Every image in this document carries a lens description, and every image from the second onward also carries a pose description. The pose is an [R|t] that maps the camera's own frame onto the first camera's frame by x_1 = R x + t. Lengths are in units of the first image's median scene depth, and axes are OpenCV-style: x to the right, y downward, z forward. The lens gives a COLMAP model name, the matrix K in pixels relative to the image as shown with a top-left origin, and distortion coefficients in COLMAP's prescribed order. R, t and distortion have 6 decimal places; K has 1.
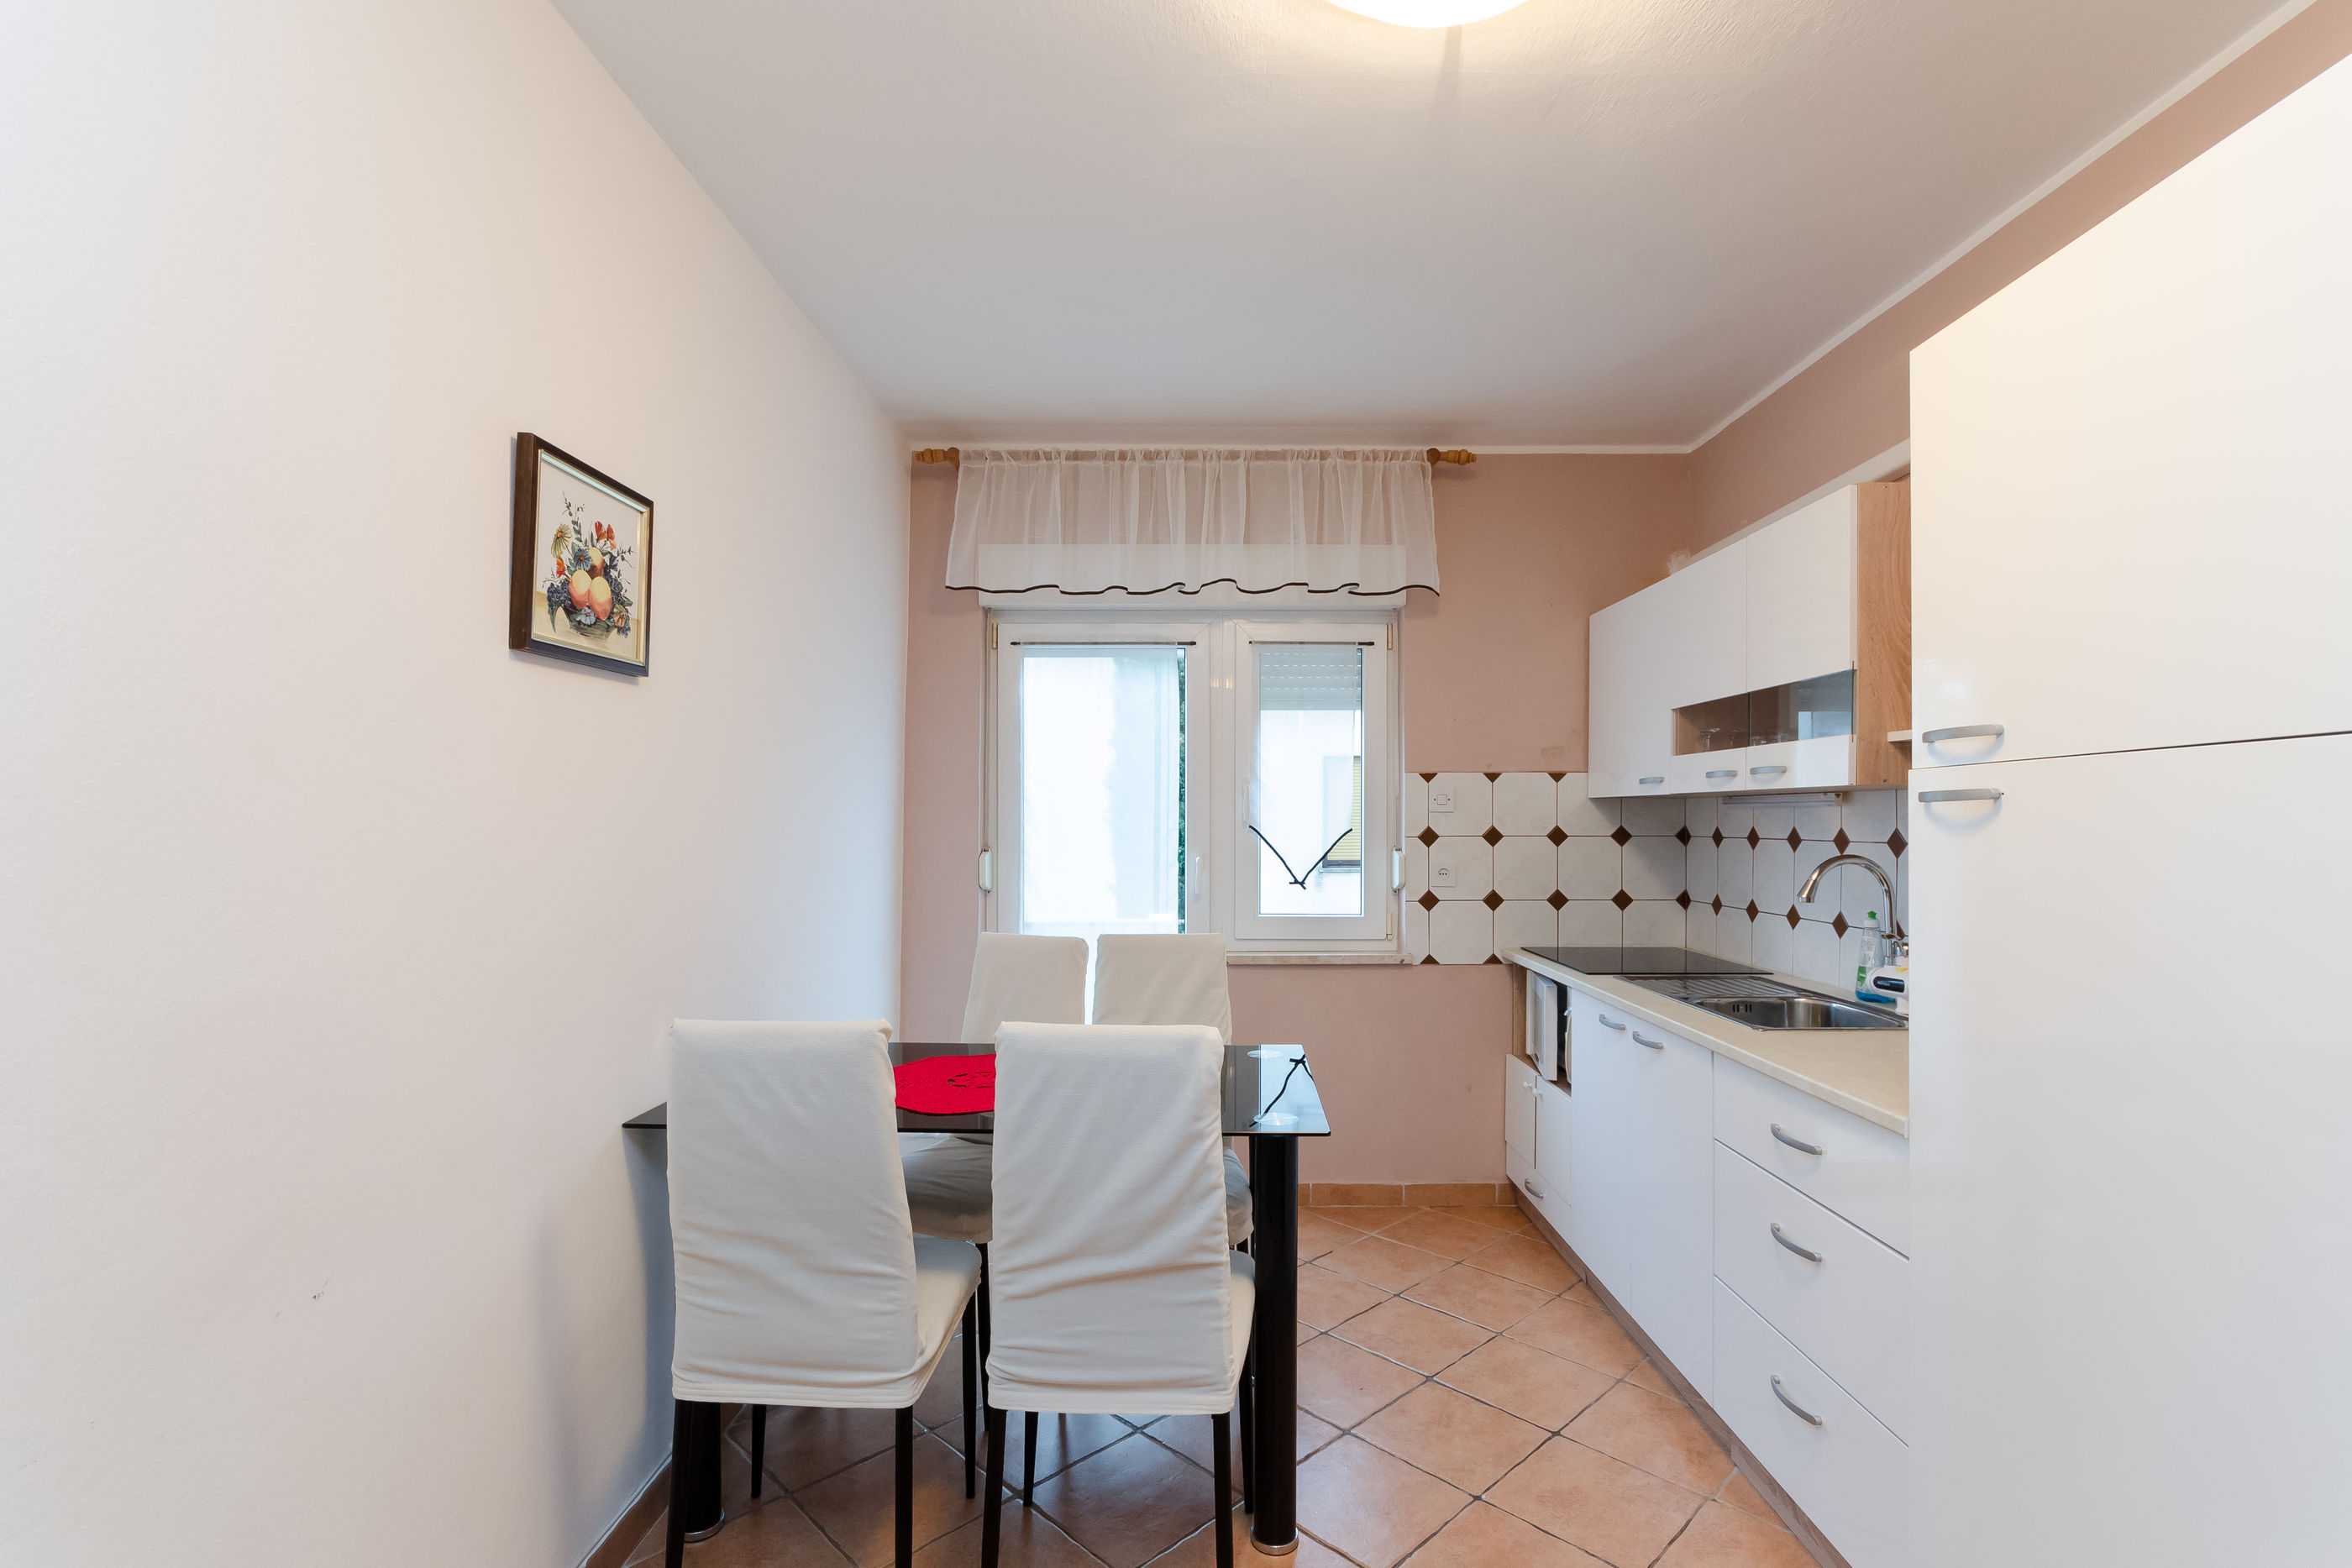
lens RADIAL K [[1072.9, 0, 1218.7], [0, 1072.9, 824.7], [0, 0, 1]] dist [0.000388, 0.000017]
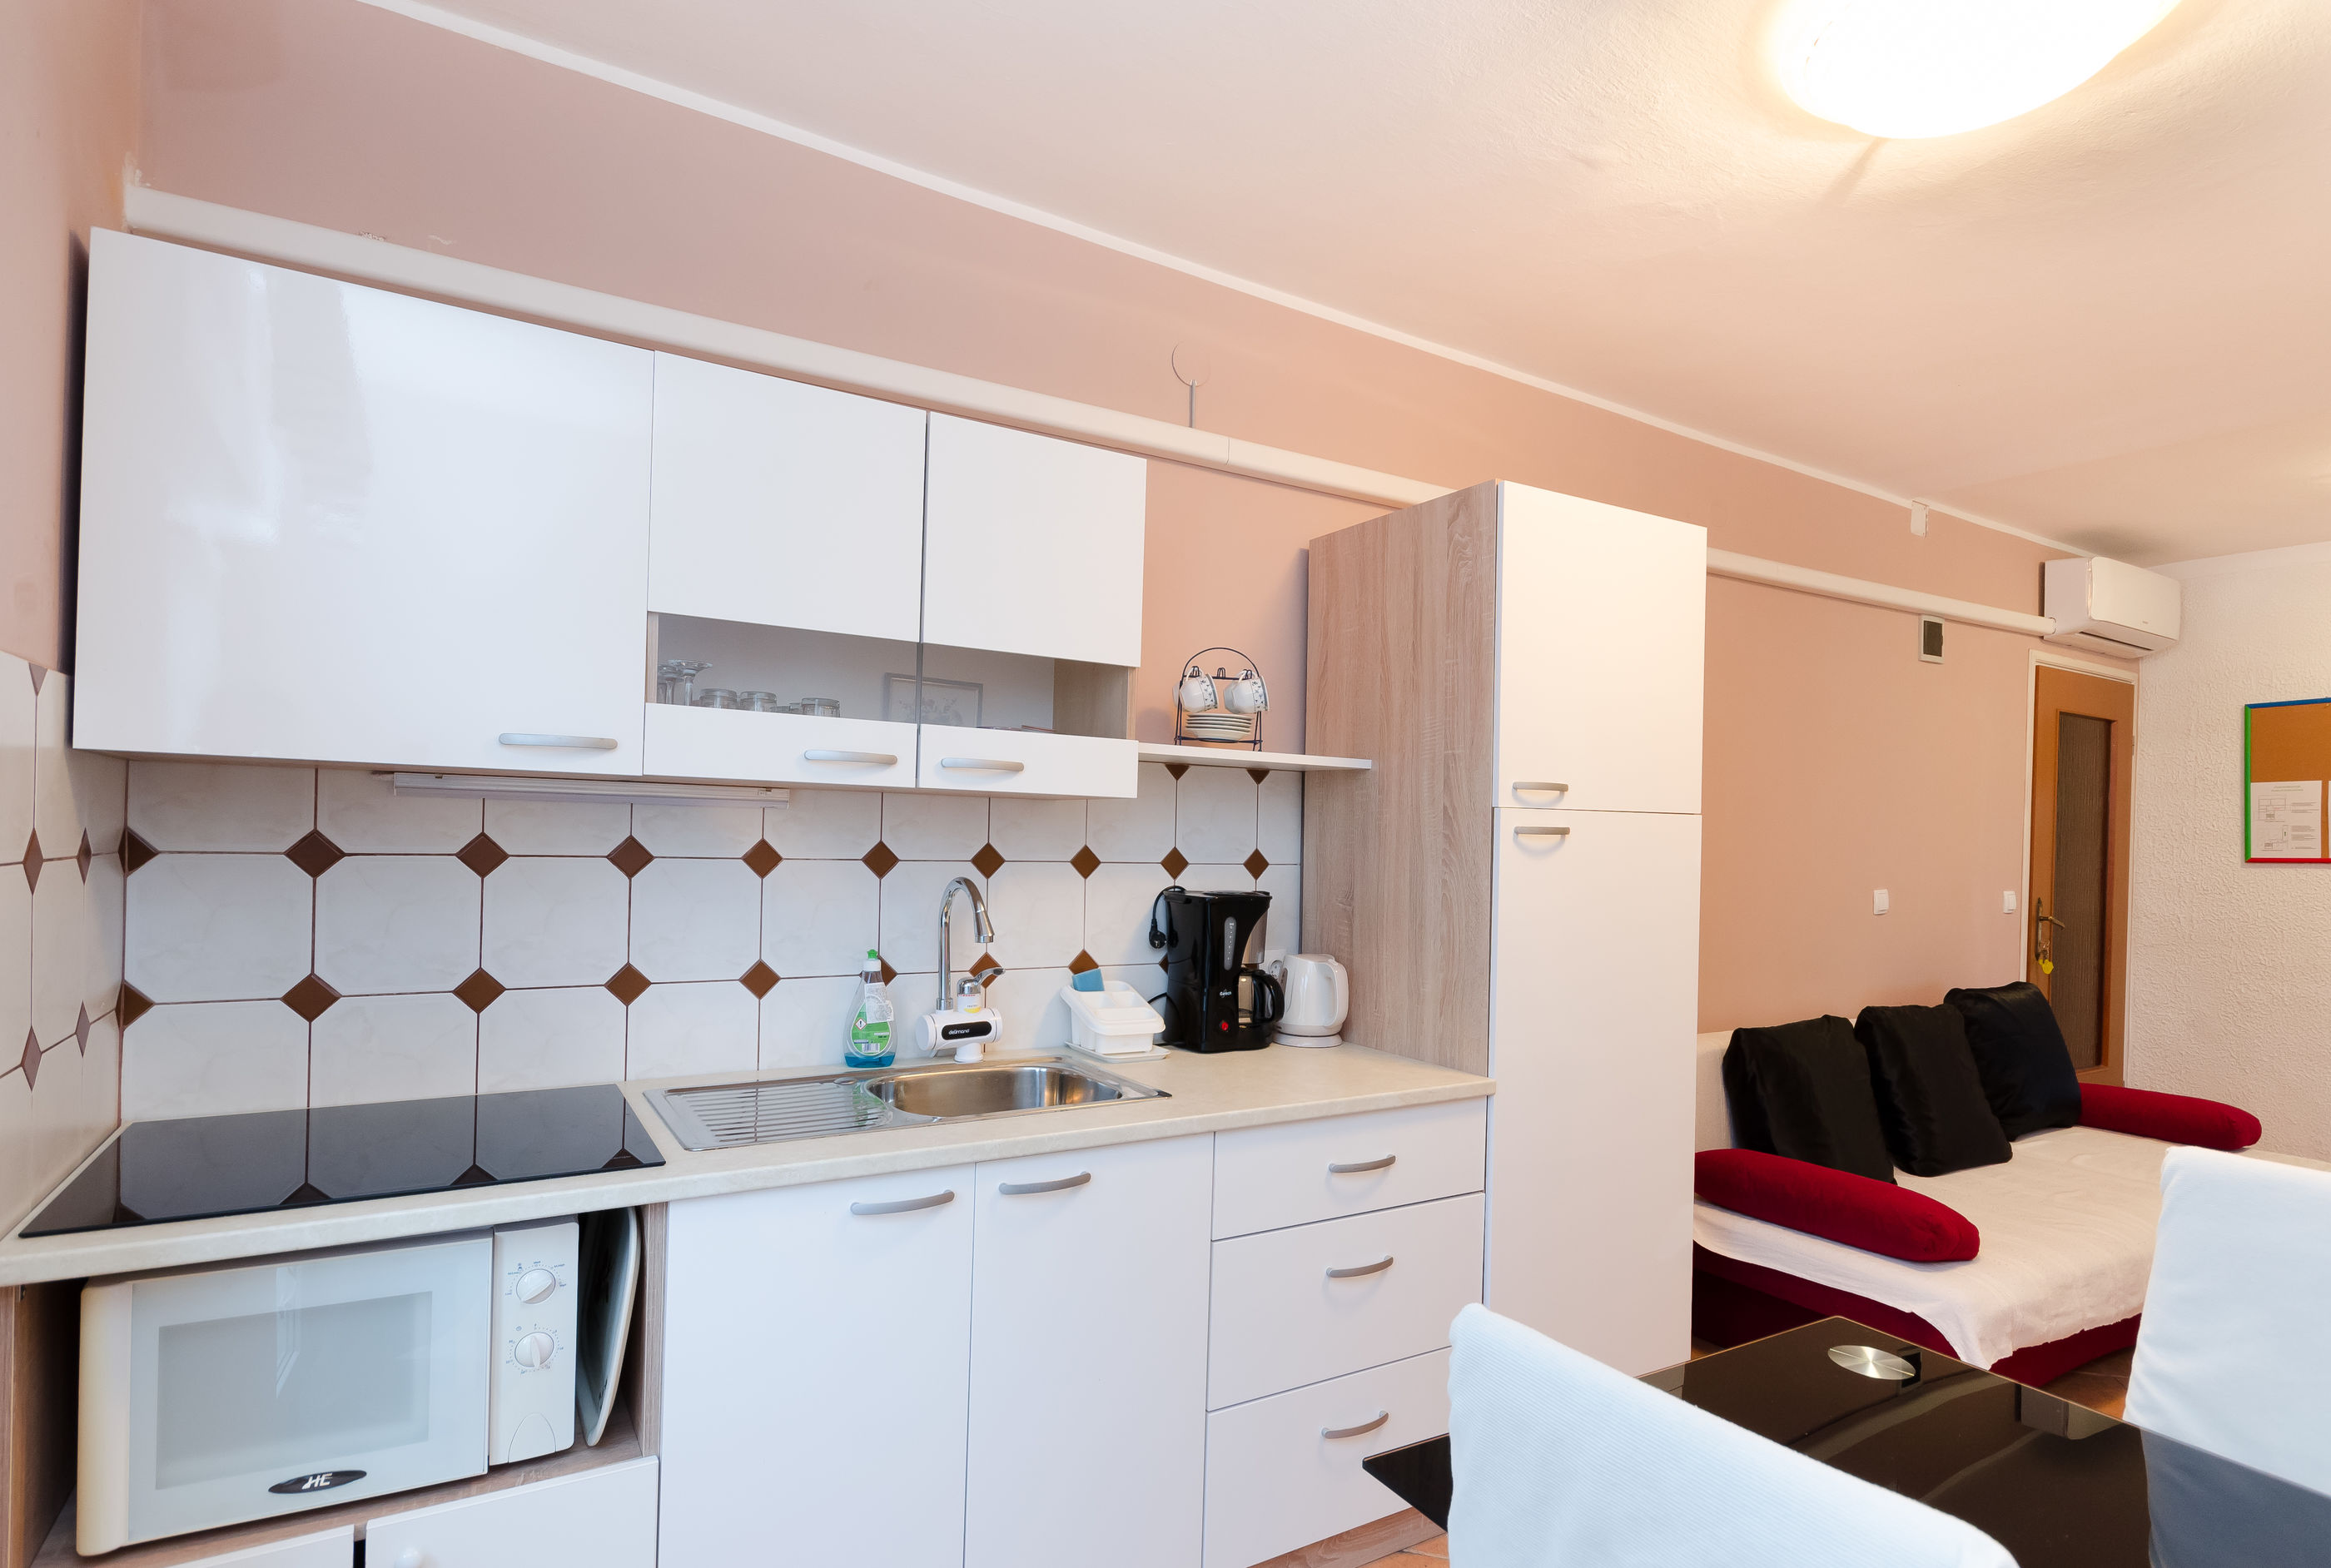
lens RADIAL K [[1224.2, 0, 1170.3], [0, 1224.2, 836.6], [0, 0, 1]] dist [-0.005976, -0.009575]
pose [[-0.521518, -0.015068, 0.853107, -0.180846], [-0.021883, 0.999751, 0.004281, -0.006138], [-0.852960, -0.016436, -0.521718, 0.923076]]
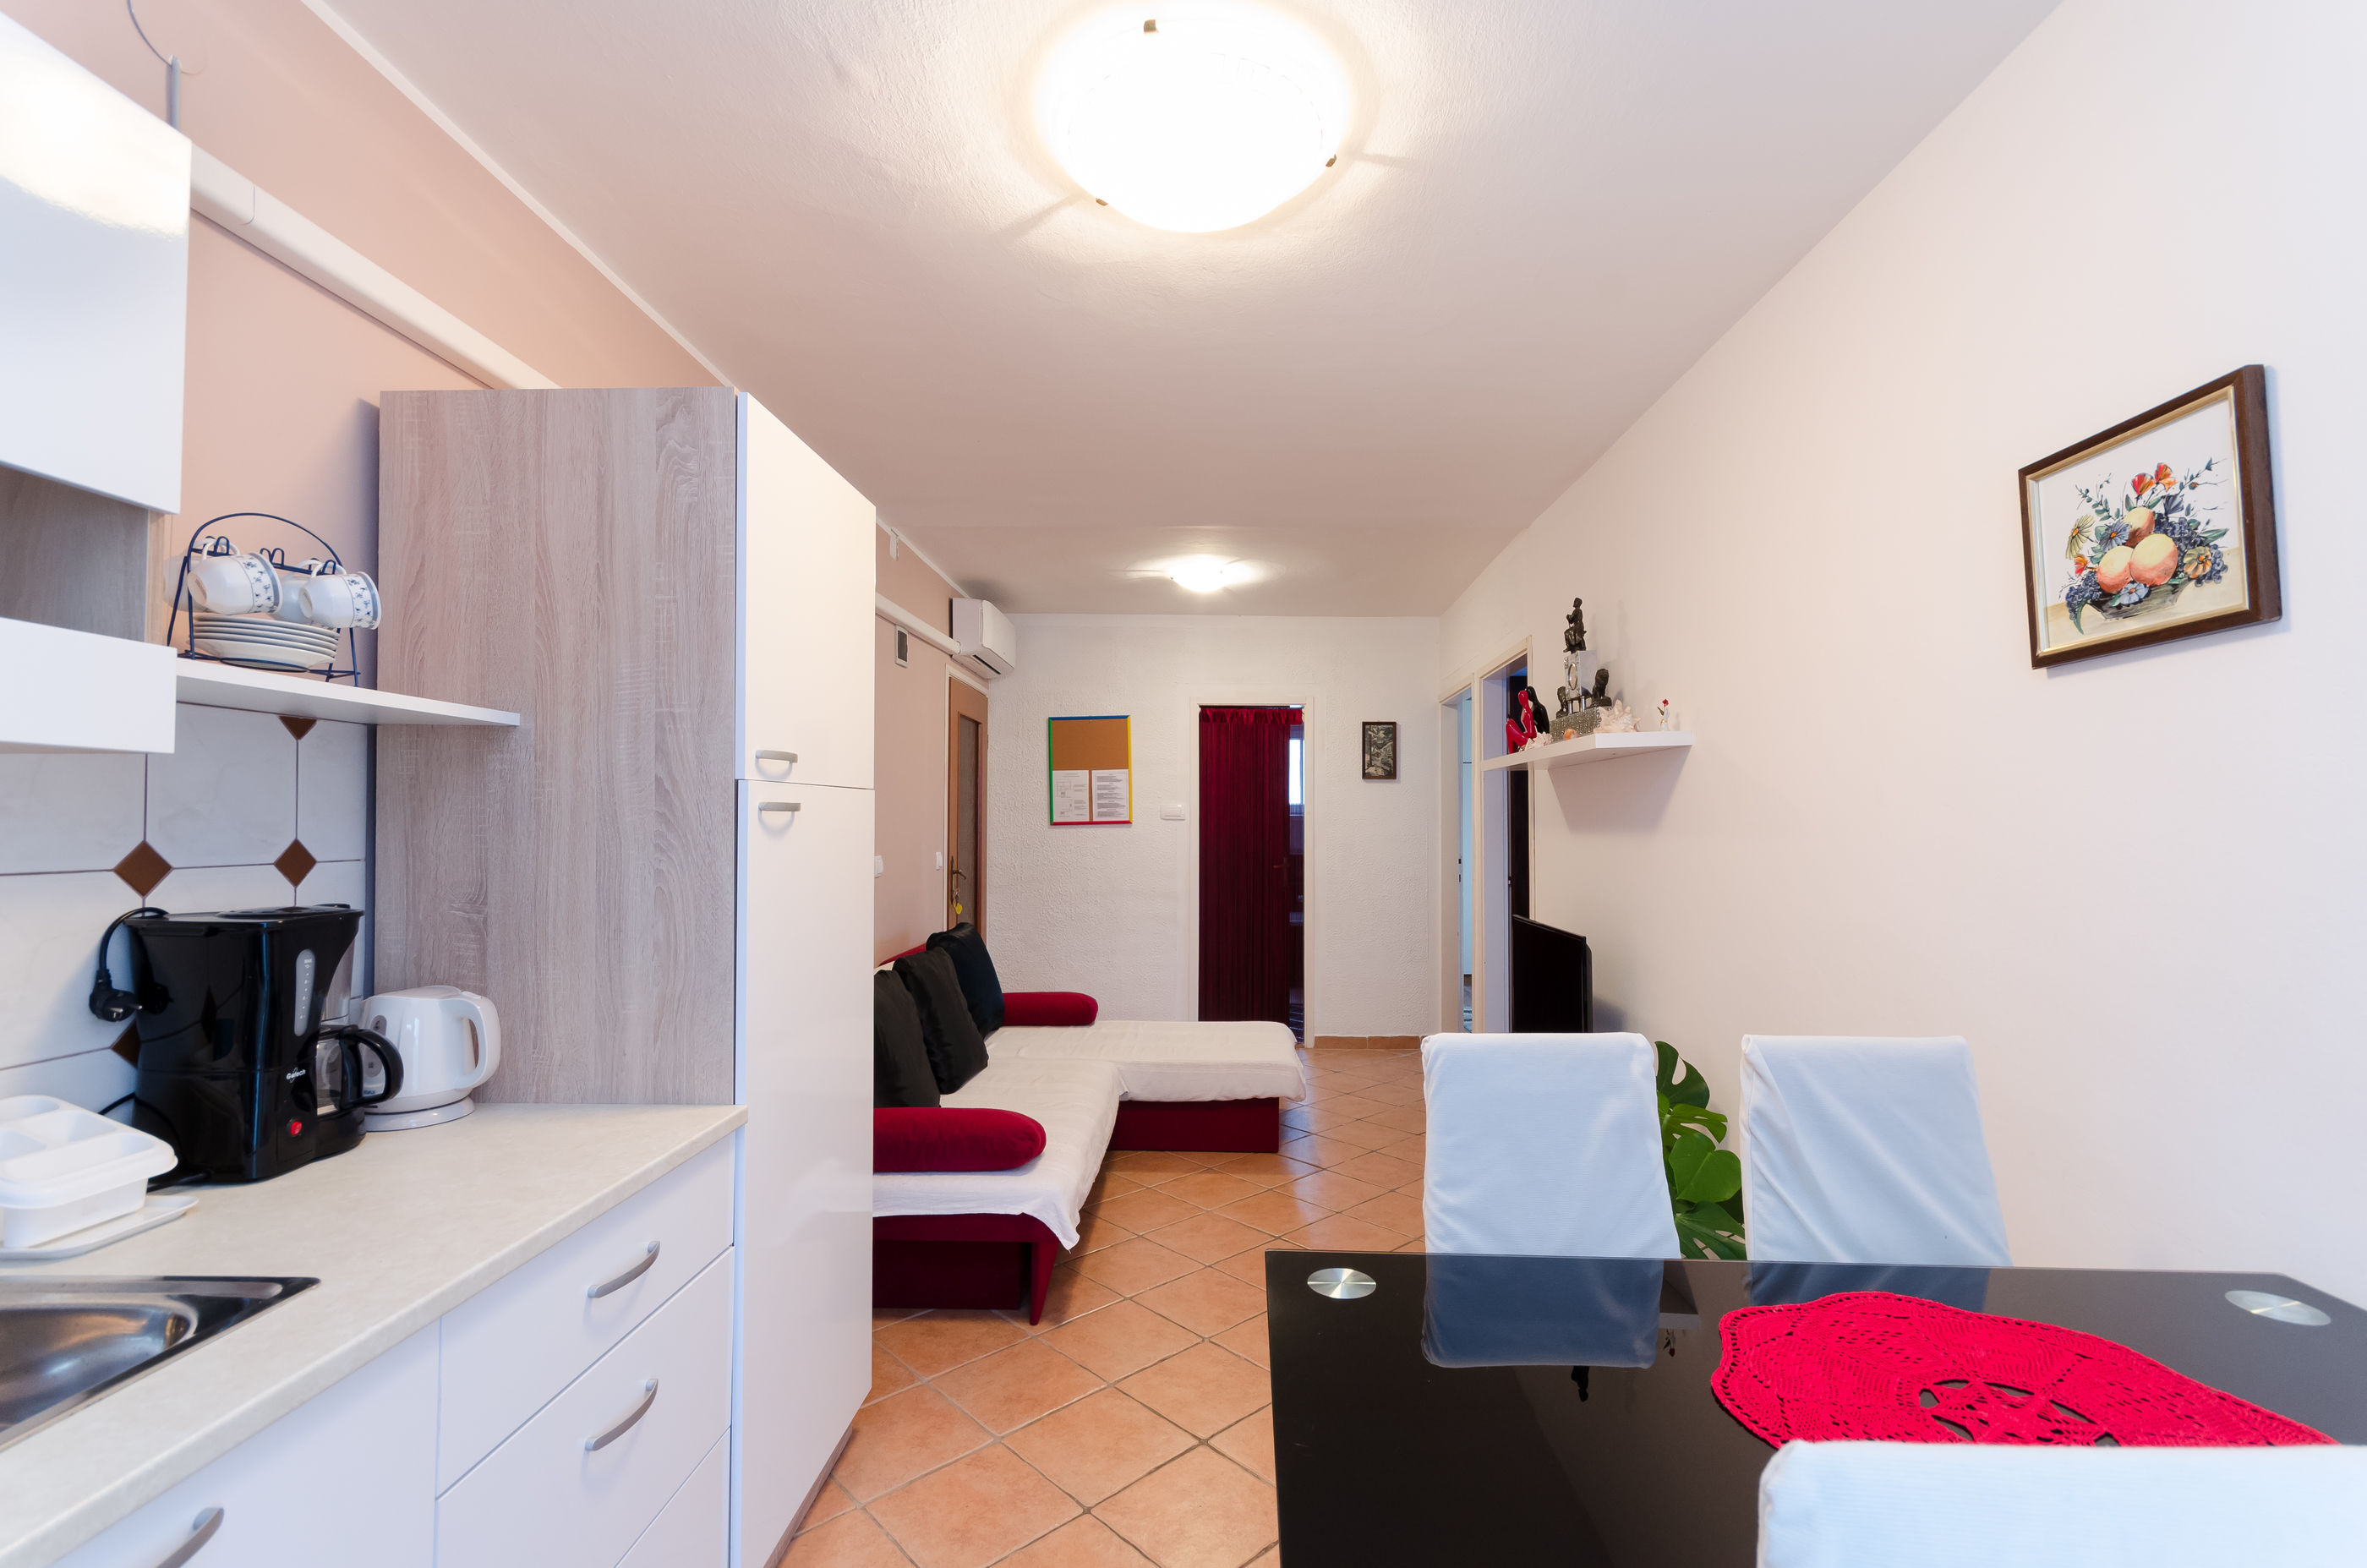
lens RADIAL K [[1044.3, 0, 1220.4], [0, 1044.3, 803.1], [0, 0, 1]] dist [-0.001070, -0.000072]
pose [[-0.999982, -0.003012, 0.005252, 0.066429], [-0.003103, 0.999844, -0.017416, -0.004791], [-0.005198, -0.017432, -0.999835, 0.899727]]
